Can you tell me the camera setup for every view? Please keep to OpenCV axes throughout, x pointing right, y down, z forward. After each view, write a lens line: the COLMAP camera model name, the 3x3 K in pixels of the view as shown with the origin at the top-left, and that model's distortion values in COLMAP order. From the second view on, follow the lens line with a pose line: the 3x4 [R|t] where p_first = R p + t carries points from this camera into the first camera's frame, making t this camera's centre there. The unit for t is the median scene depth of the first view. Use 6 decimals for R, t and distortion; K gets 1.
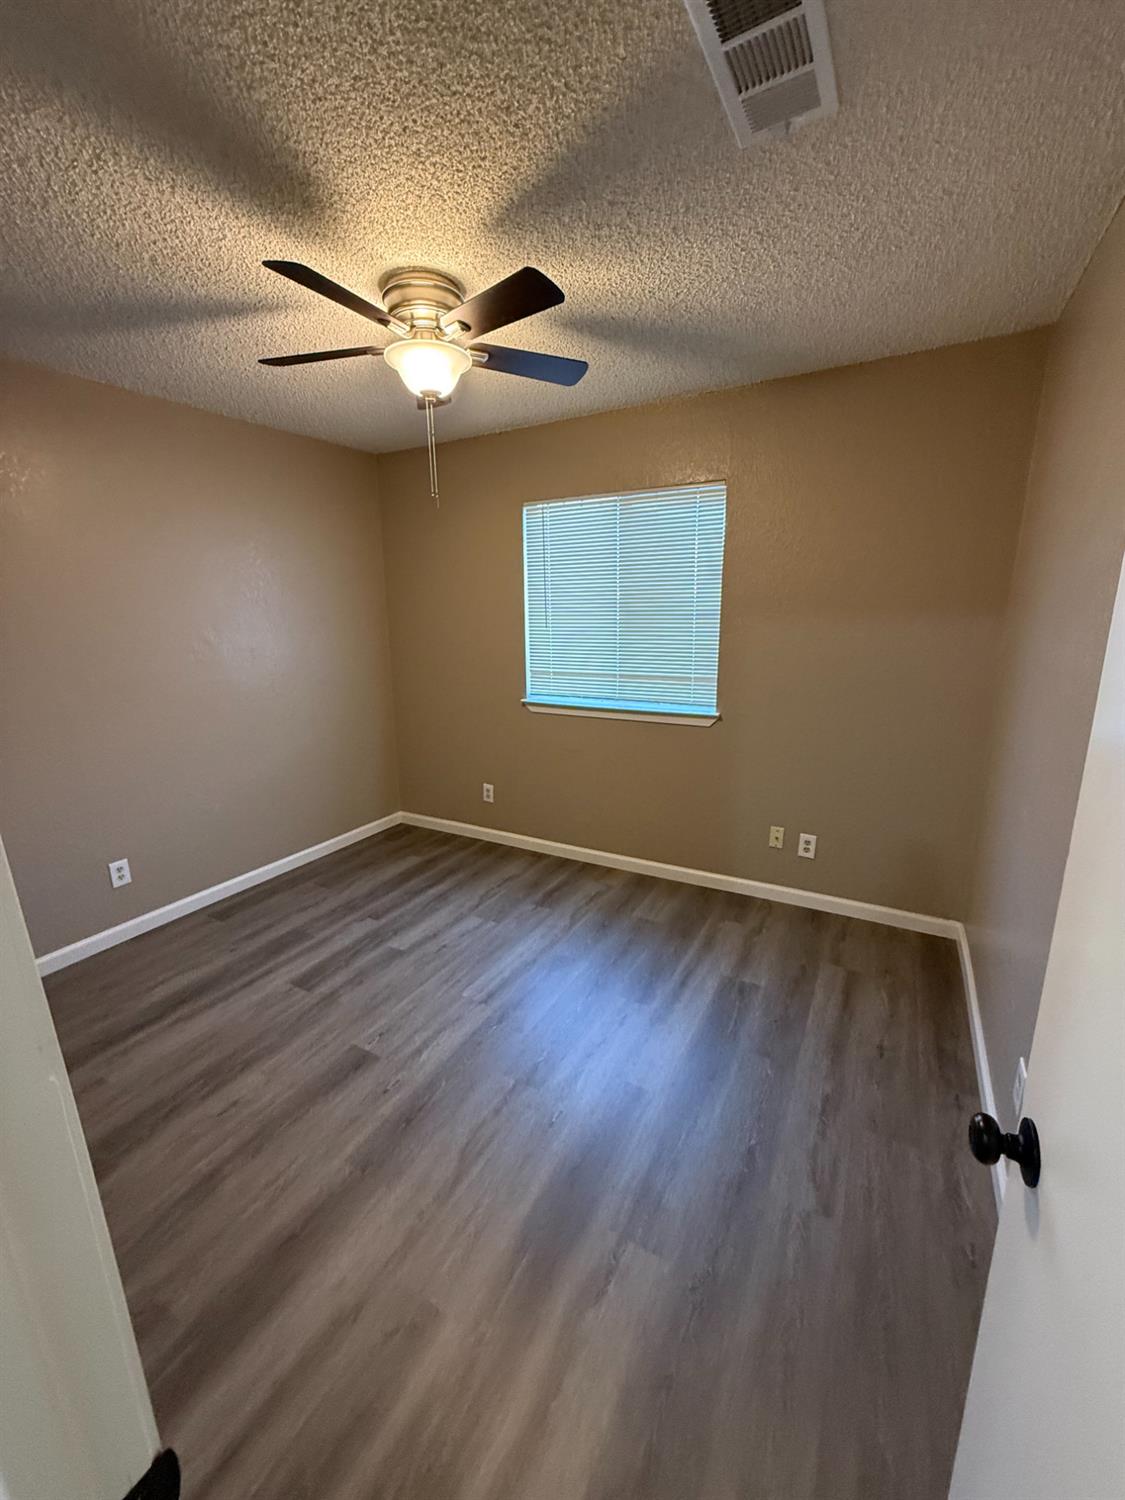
lens RADIAL K [[604.2, 0, 559.0], [0, 604.2, 746.4], [0, 0, 1]] dist [0.002582, 0.000053]
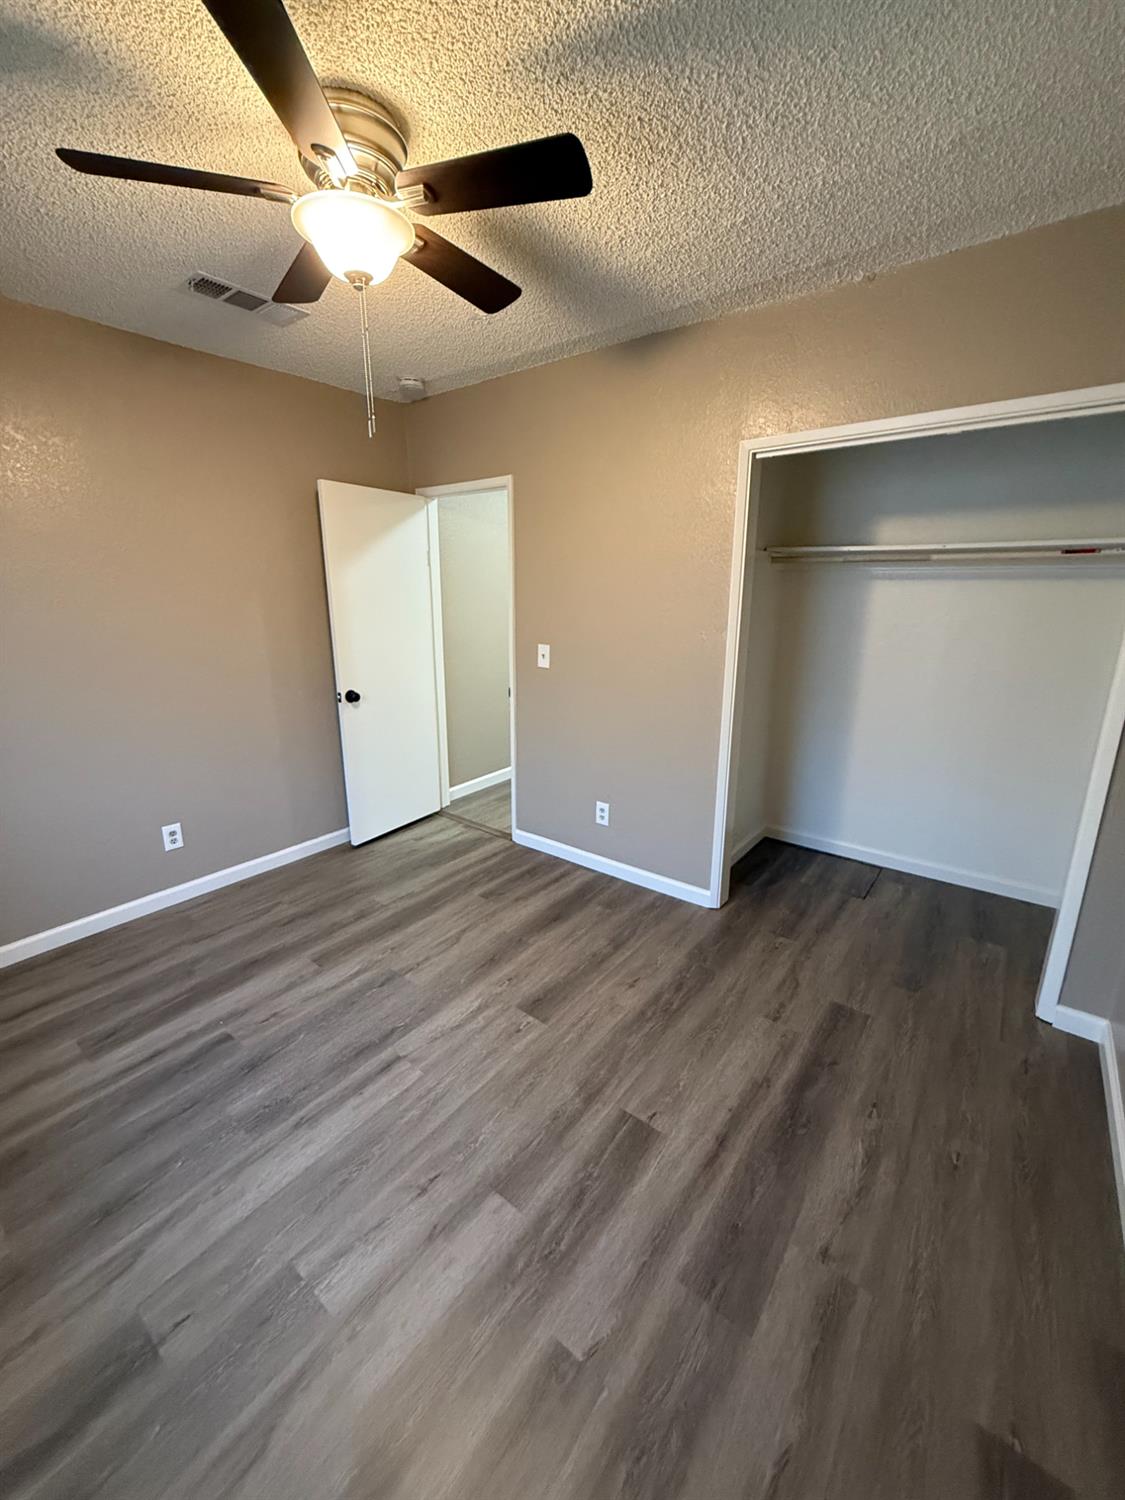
lens RADIAL K [[604.2, 0, 559.0], [0, 604.2, 746.4], [0, 0, 1]] dist [0.002582, 0.000053]
pose [[-0.988542, -0.020867, 0.149496, -0.466449], [0.051820, 0.883291, 0.465953, -0.335662], [-0.141772, 0.468361, -0.872089, 1.530856]]
